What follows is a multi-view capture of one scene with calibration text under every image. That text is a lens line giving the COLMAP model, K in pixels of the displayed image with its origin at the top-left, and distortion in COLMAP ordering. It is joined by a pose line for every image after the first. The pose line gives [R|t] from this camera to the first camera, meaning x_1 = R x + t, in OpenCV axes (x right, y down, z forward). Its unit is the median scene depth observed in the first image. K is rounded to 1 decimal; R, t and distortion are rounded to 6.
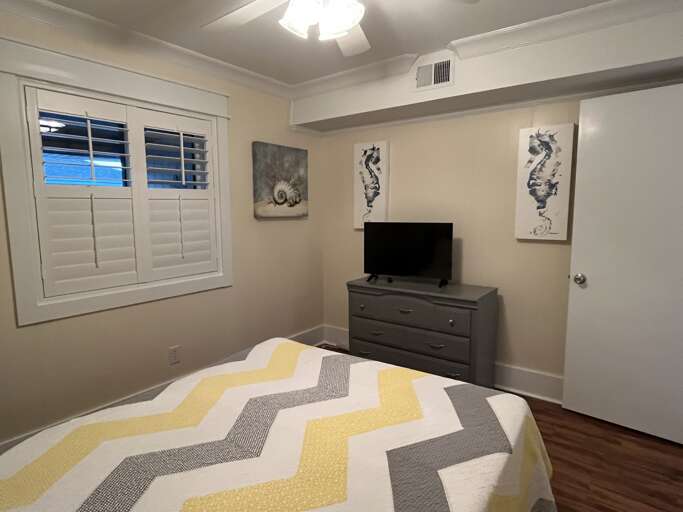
lens RADIAL K [[386.3, 0, 342.8], [0, 386.3, 254.0], [0, 0, 1]] dist [-0.007631, -0.001003]
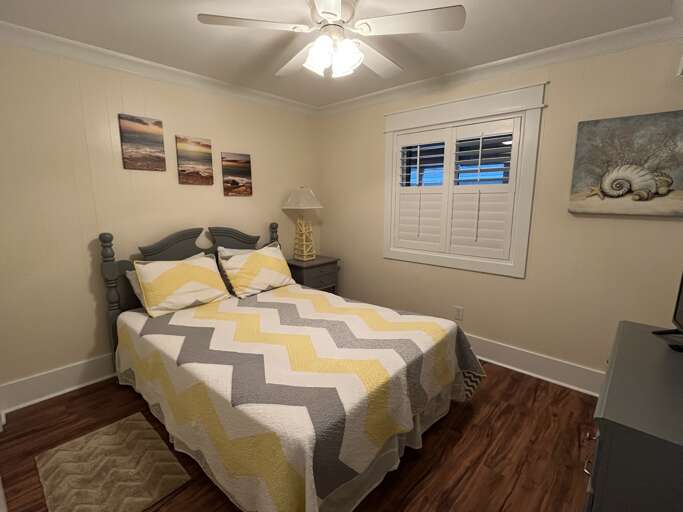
lens RADIAL K [[327.7, 0, 343.5], [0, 327.7, 257.1], [0, 0, 1]] dist [-0.016440, 0.000299]
pose [[-0.087551, 0.179534, -0.979848, 0.596603], [-0.121011, 0.974424, 0.189352, -0.080041], [0.988783, 0.135151, -0.063586, 0.602900]]
